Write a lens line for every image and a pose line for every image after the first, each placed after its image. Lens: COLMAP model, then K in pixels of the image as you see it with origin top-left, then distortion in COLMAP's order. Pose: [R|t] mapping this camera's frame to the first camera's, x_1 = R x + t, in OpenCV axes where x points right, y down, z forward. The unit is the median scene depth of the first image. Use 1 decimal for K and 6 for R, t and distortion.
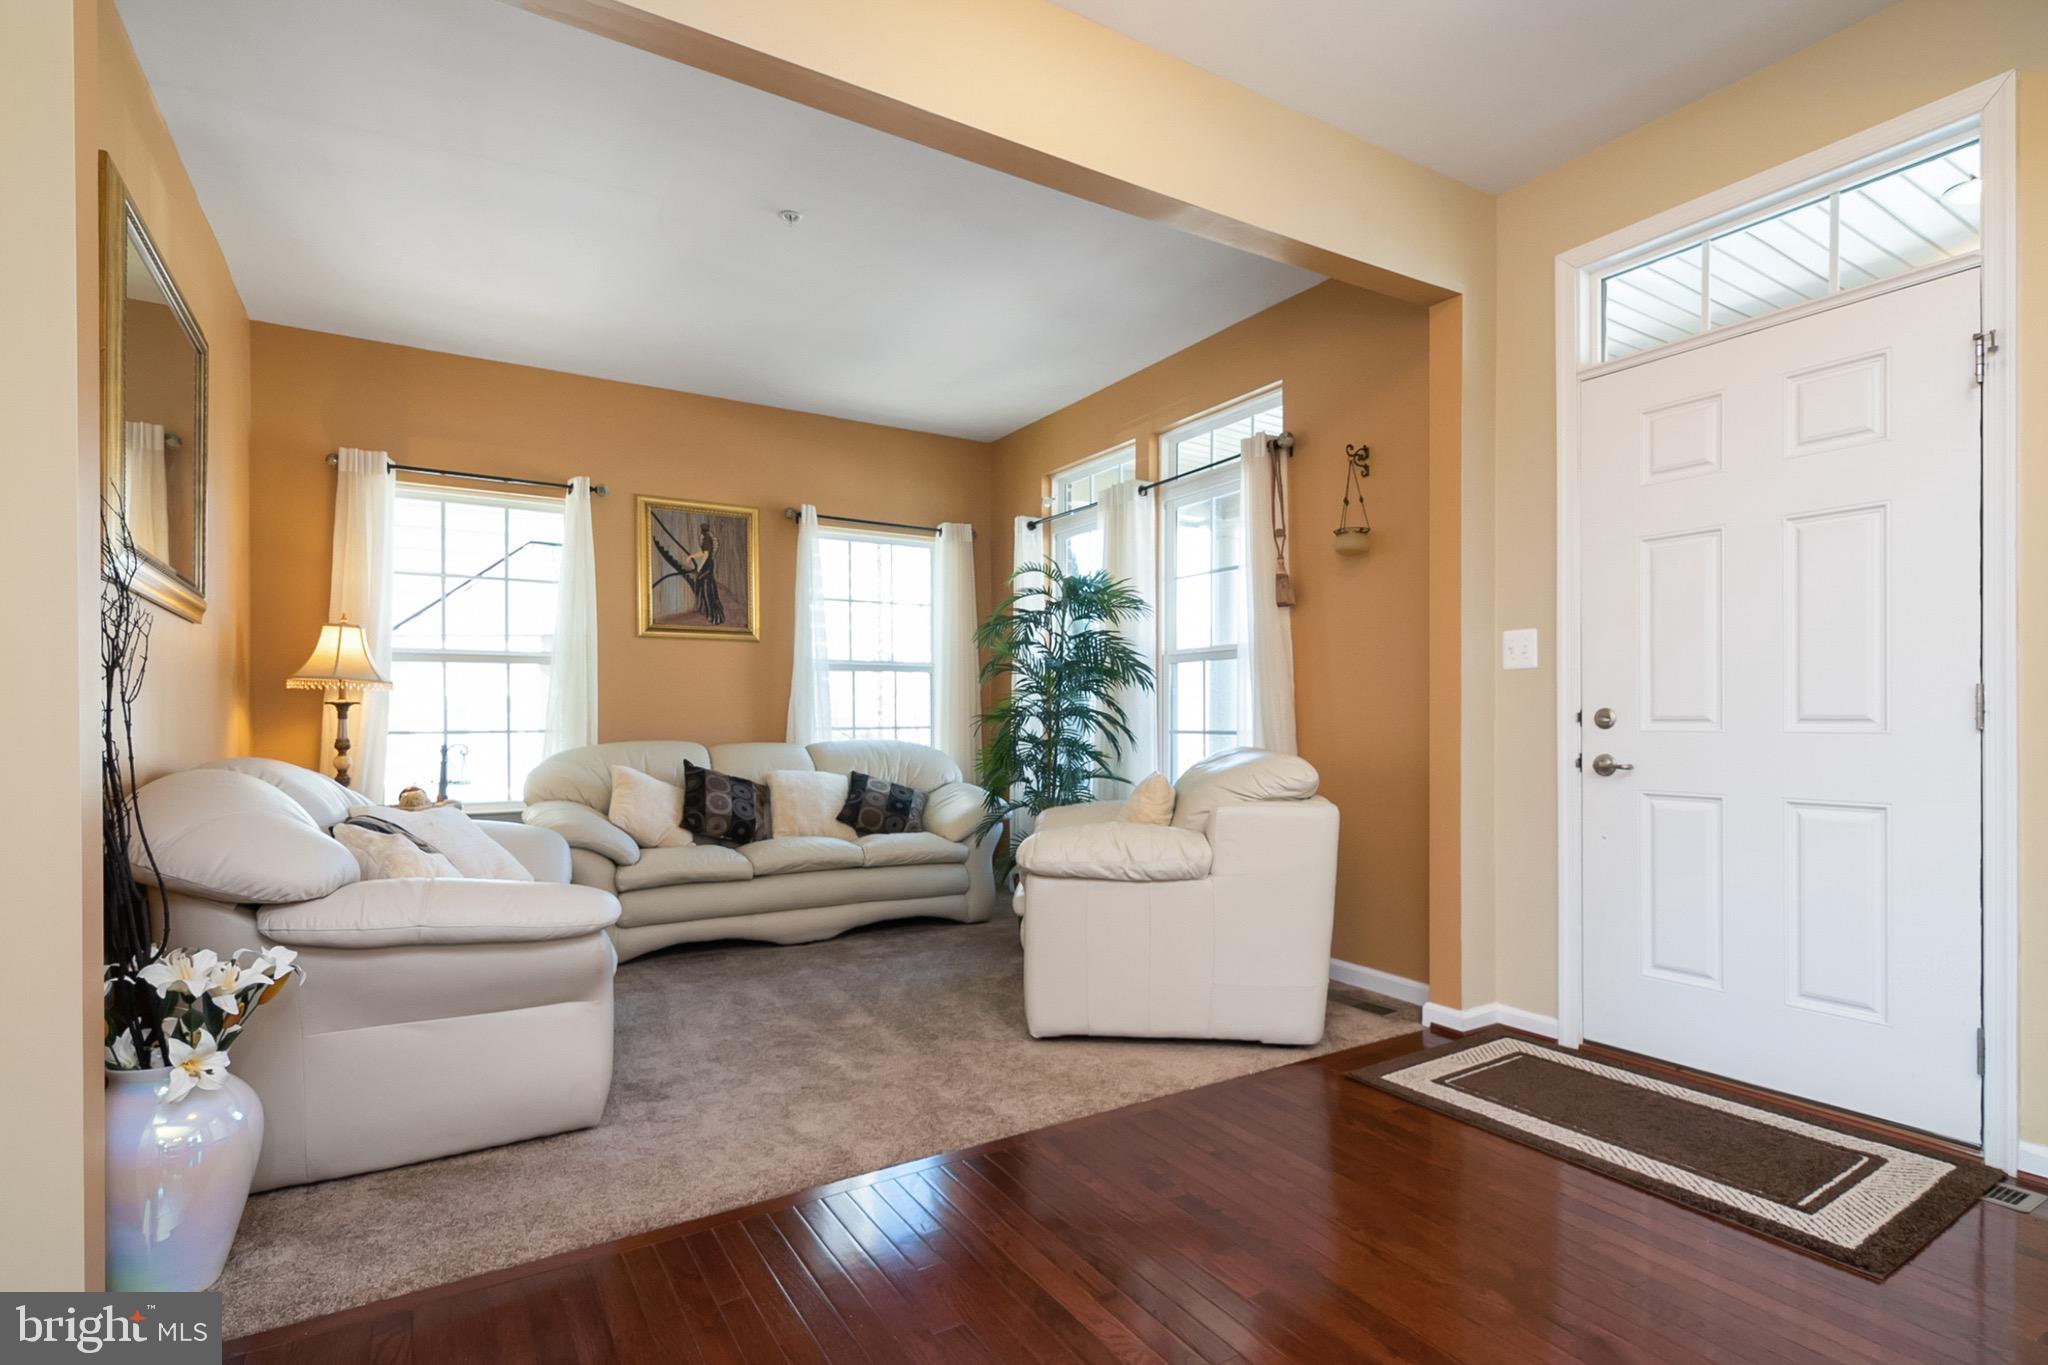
lens RADIAL K [[983.9, 0, 1050.4], [0, 983.9, 727.5], [0, 0, 1]] dist [0.001396, -0.012164]
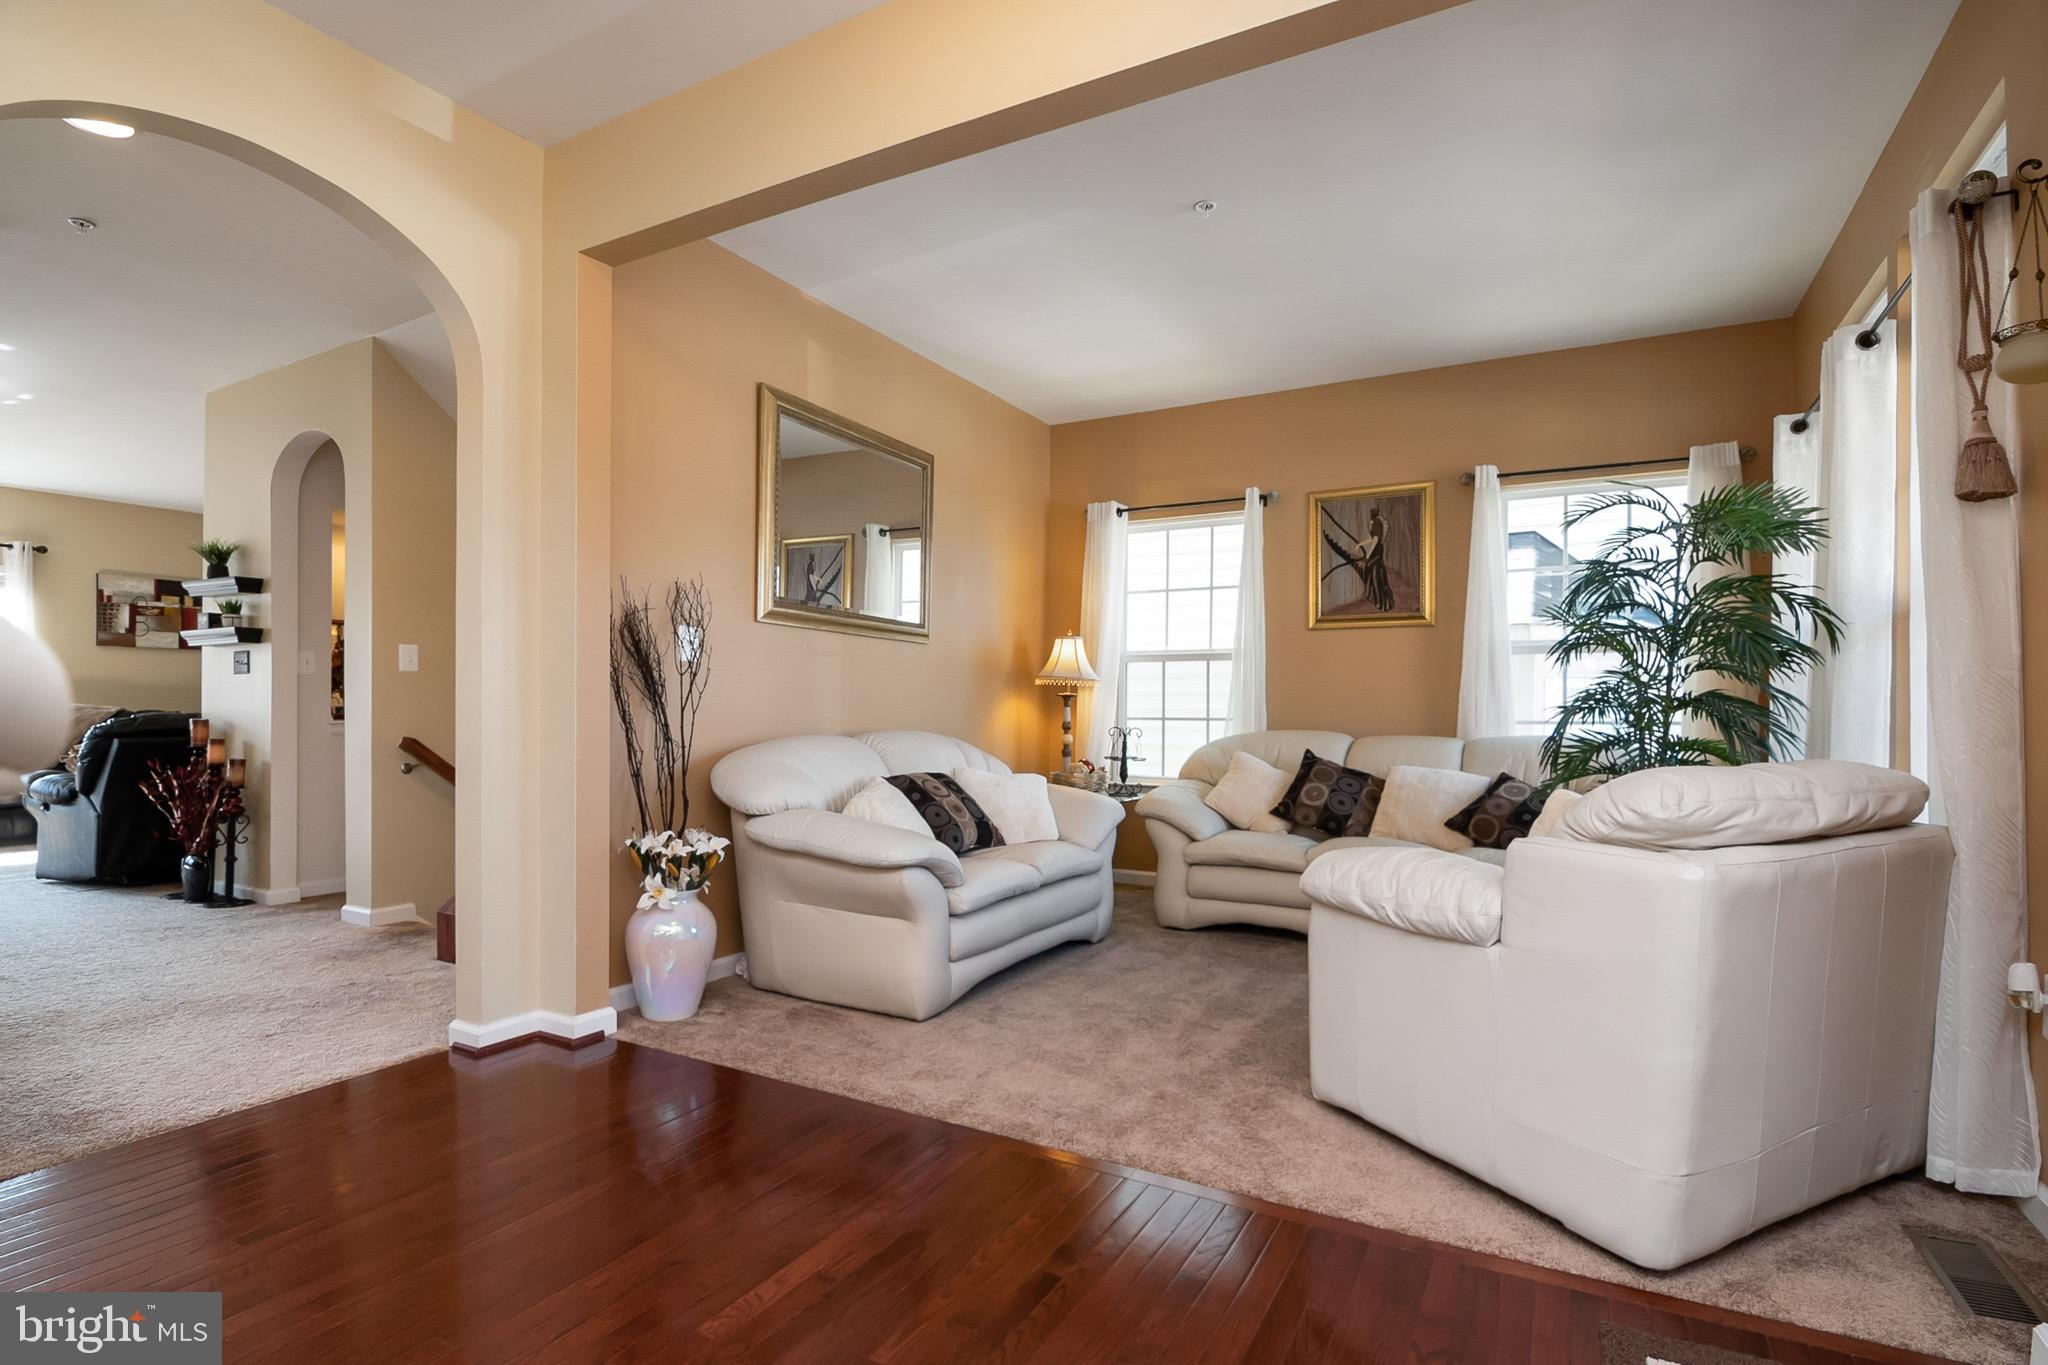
lens RADIAL K [[994.7, 0, 1011.6], [0, 994.7, 710.1], [0, 0, 1]] dist [-0.024430, -0.002131]
pose [[0.468875, 0.004930, -0.883251, 0.405356], [-0.015088, 0.999883, -0.002429, -0.000318], [0.883136, 0.014466, 0.468895, 0.267092]]
